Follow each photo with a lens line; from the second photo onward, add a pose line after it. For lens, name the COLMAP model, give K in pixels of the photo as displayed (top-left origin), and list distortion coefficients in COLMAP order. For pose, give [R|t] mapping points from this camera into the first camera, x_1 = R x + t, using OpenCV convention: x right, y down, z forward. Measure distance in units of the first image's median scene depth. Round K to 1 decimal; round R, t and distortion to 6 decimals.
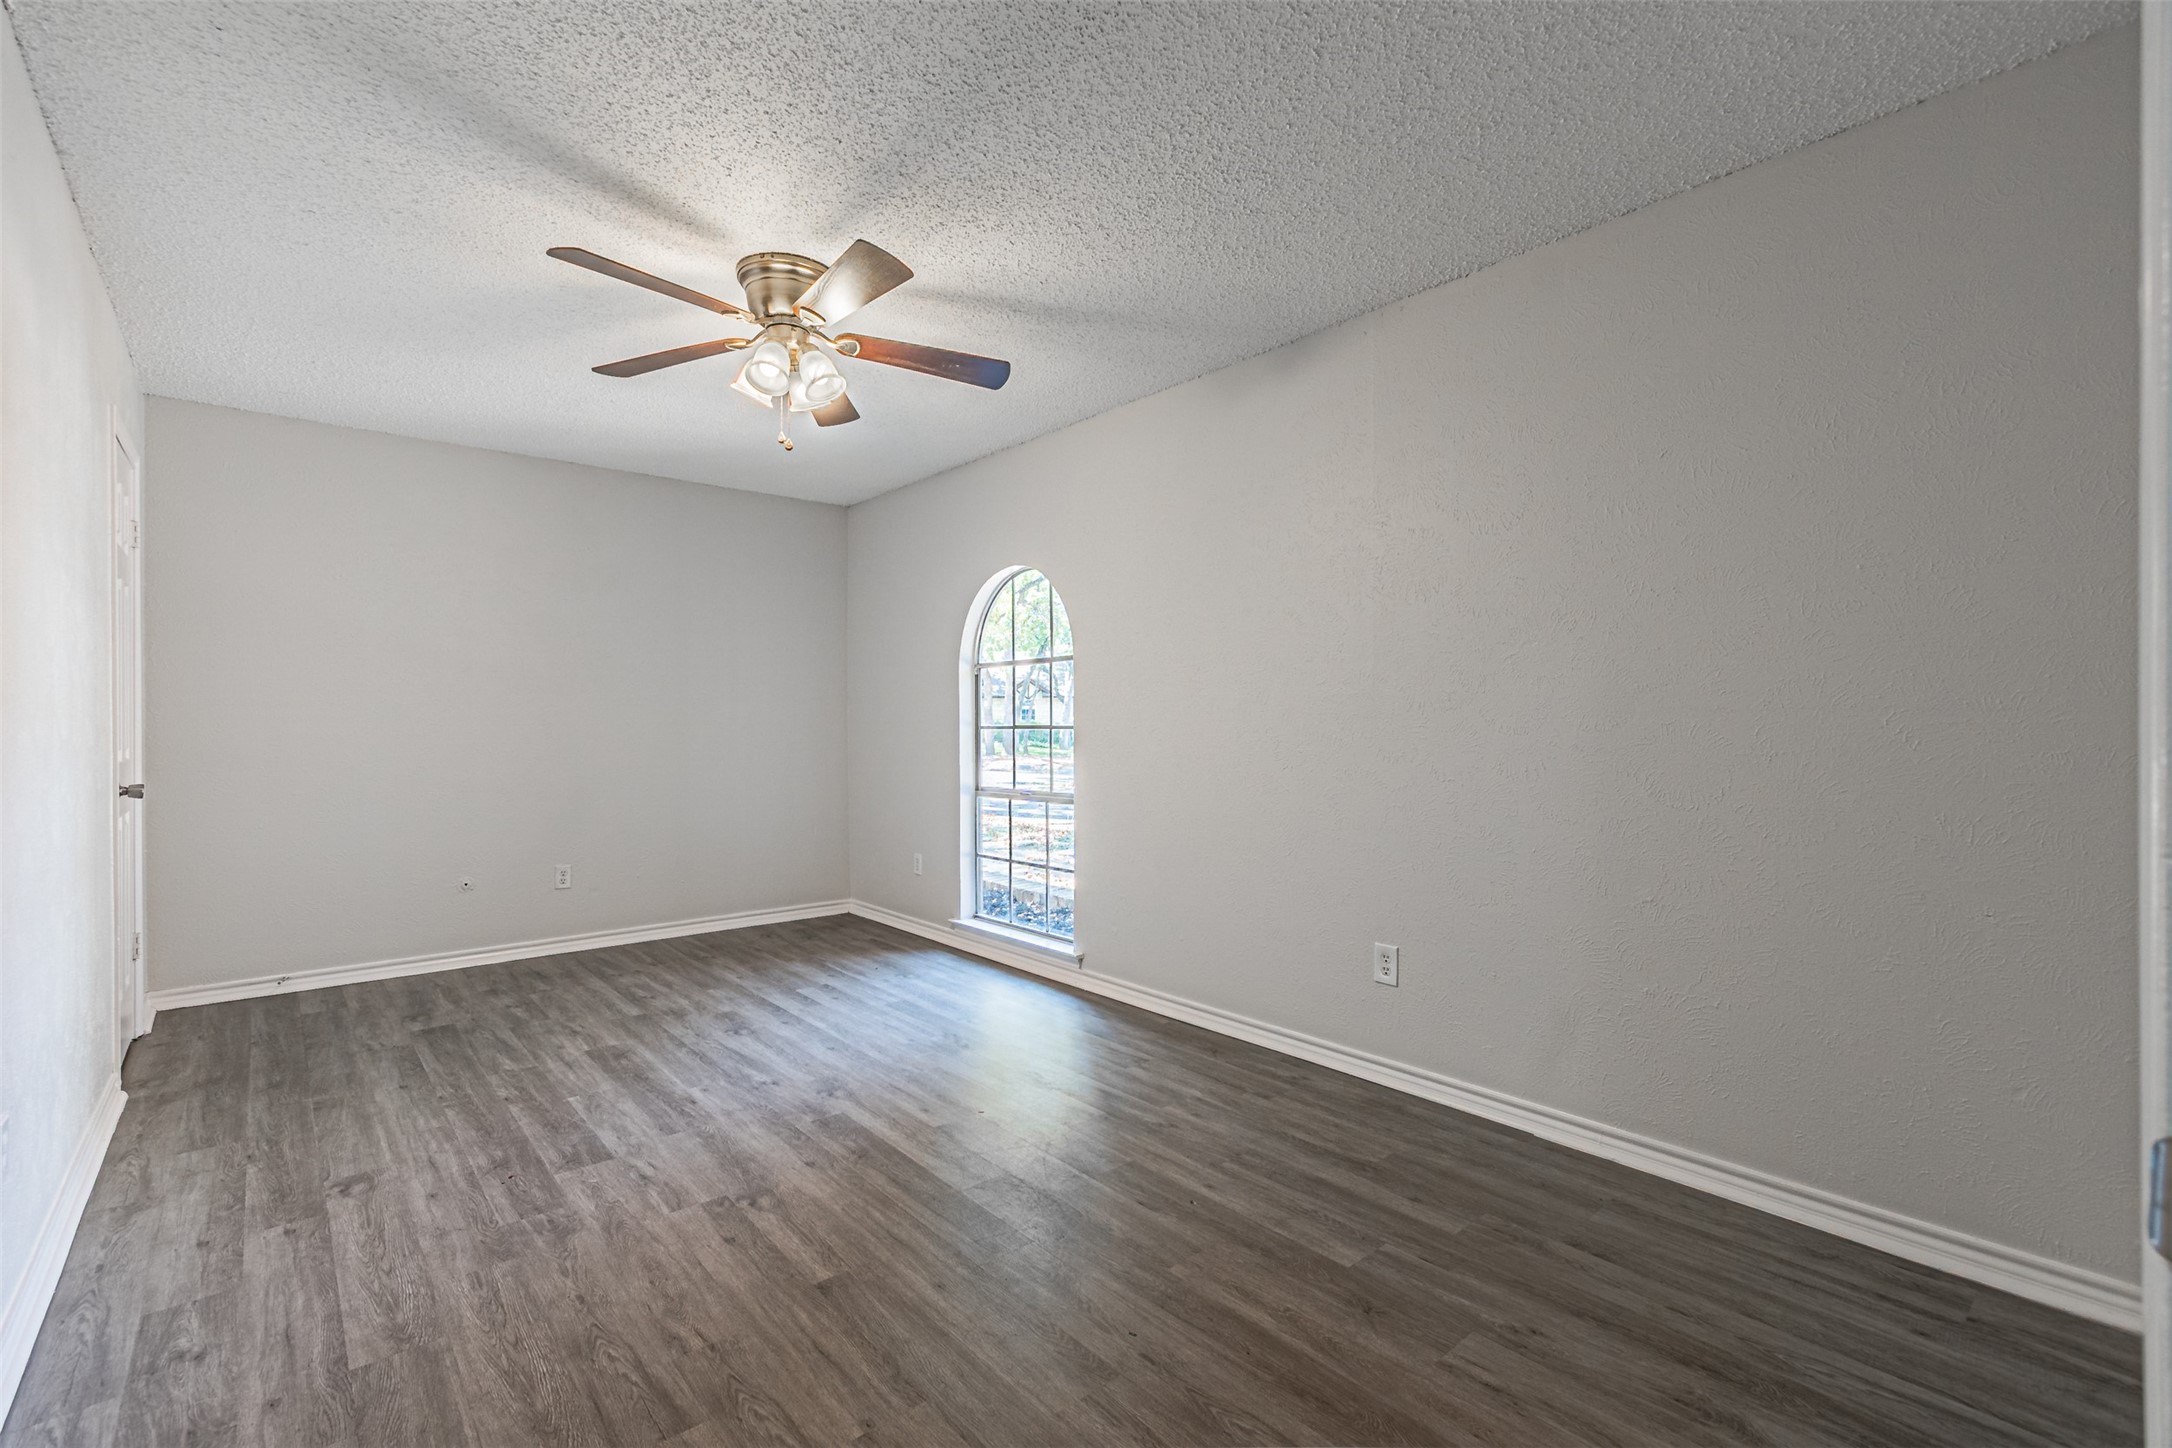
lens RADIAL K [[992.1, 0, 1084.9], [0, 992.1, 723.6], [0, 0, 1]] dist [0.001009, -0.000266]
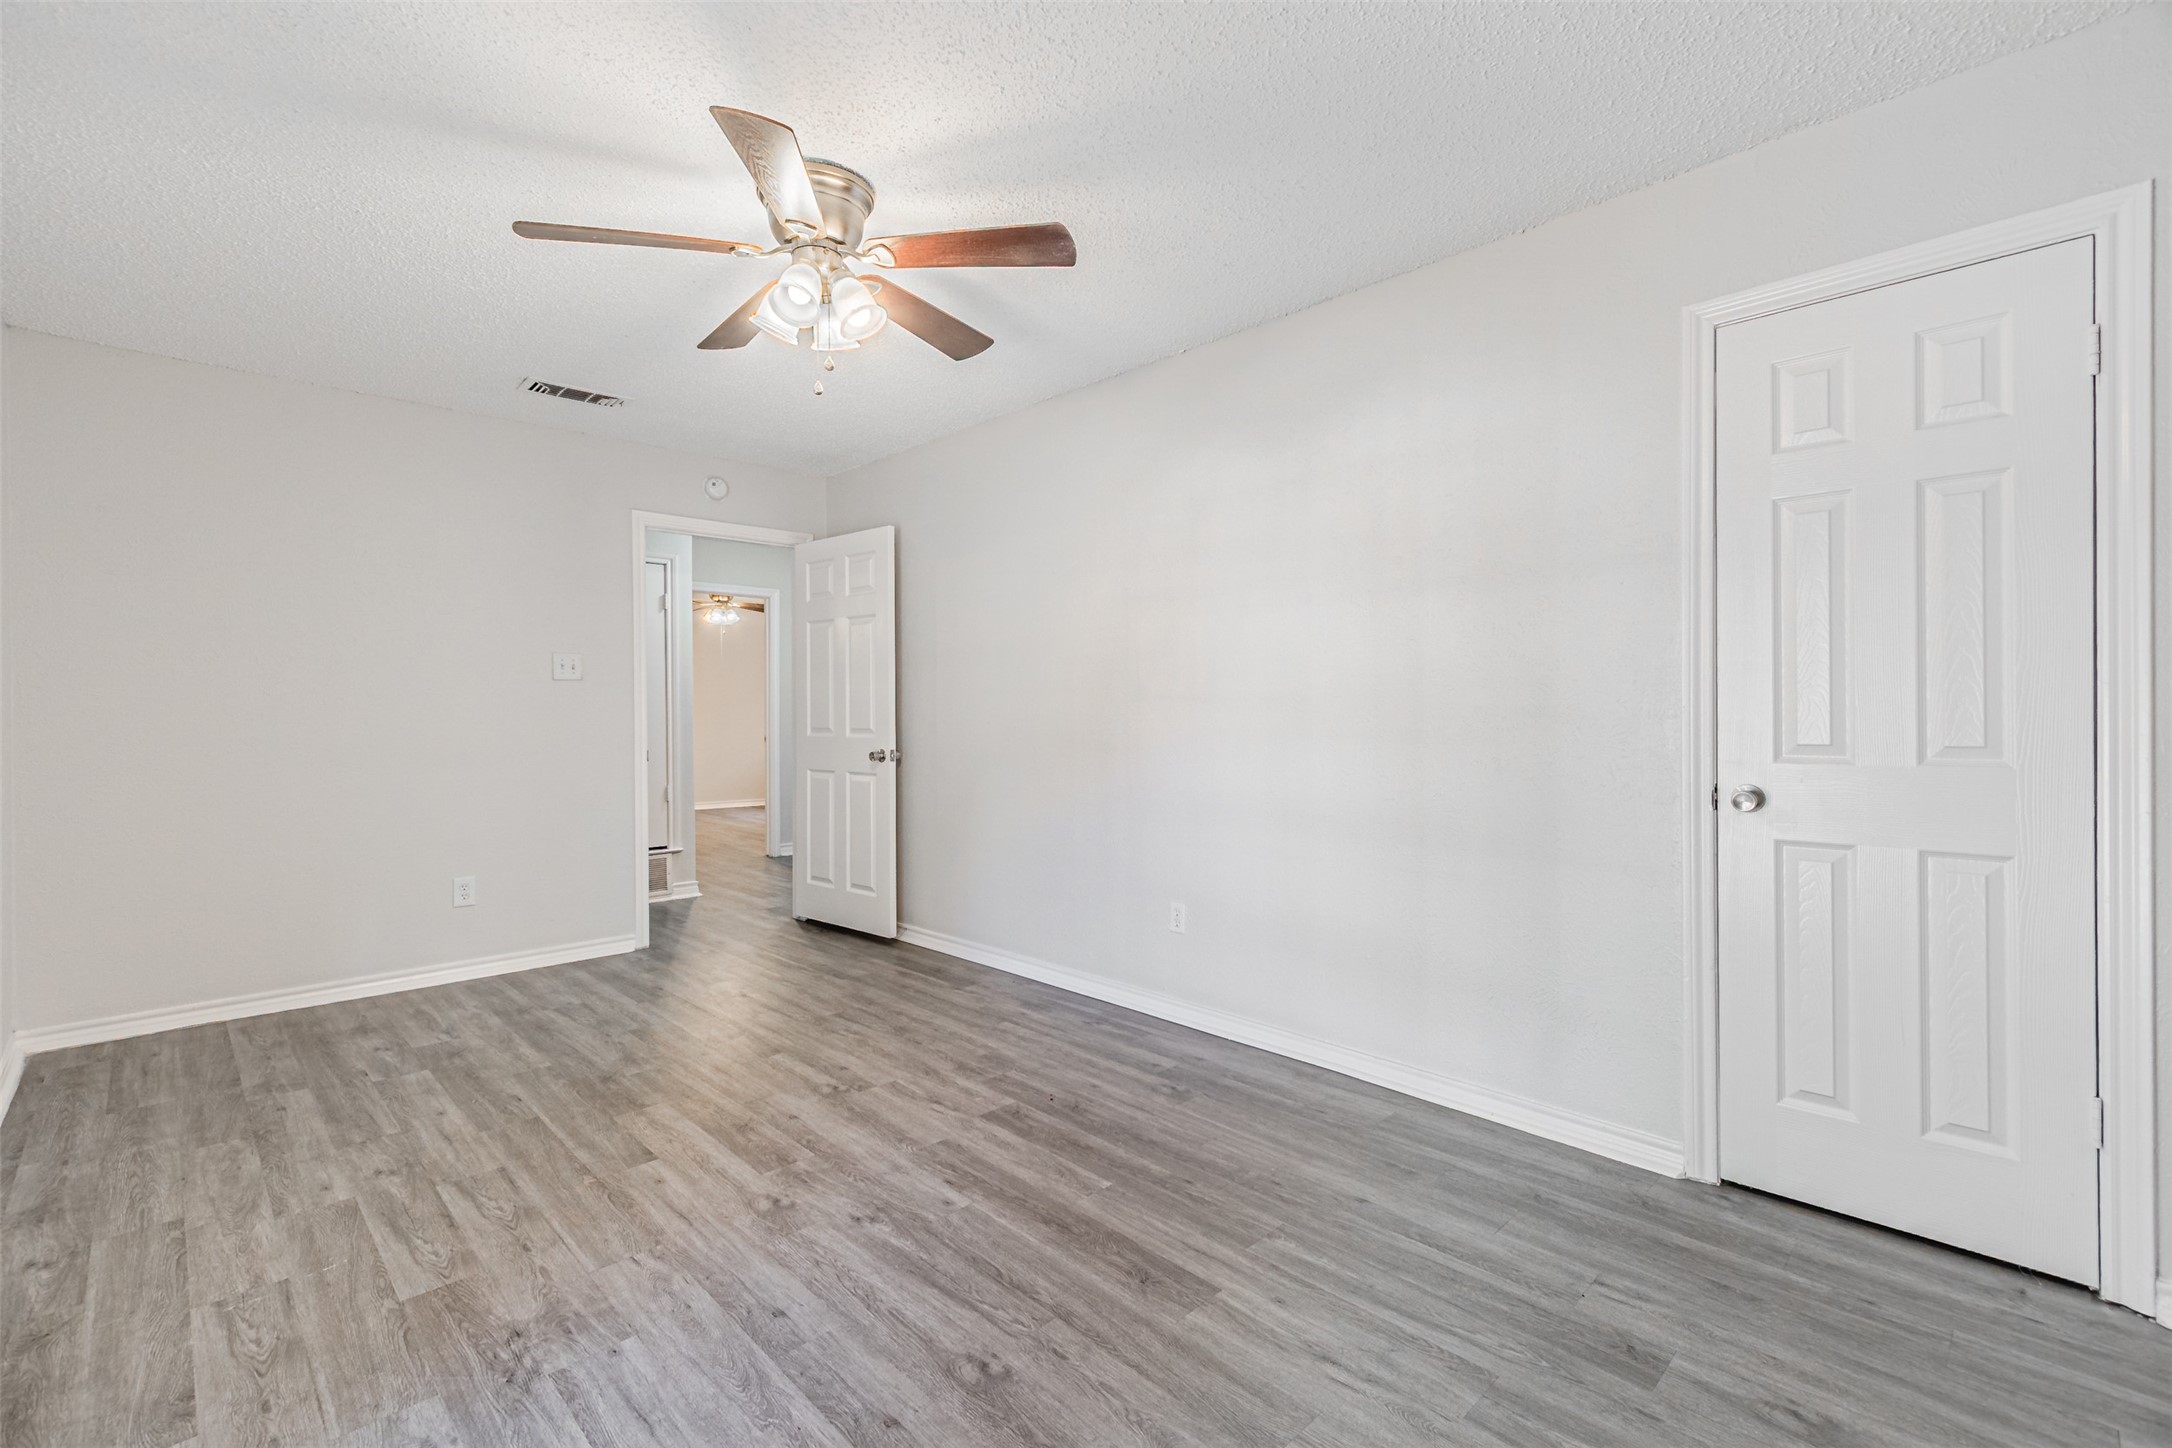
lens RADIAL K [[992.1, 0, 1079.4], [0, 992.1, 718.3], [0, 0, 1]] dist [0.001009, -0.000266]
pose [[-0.998332, 0.004510, -0.057552, -0.500888], [0.004039, 0.999957, 0.008300, -0.001319], [0.057587, 0.008053, -0.998308, 1.986912]]
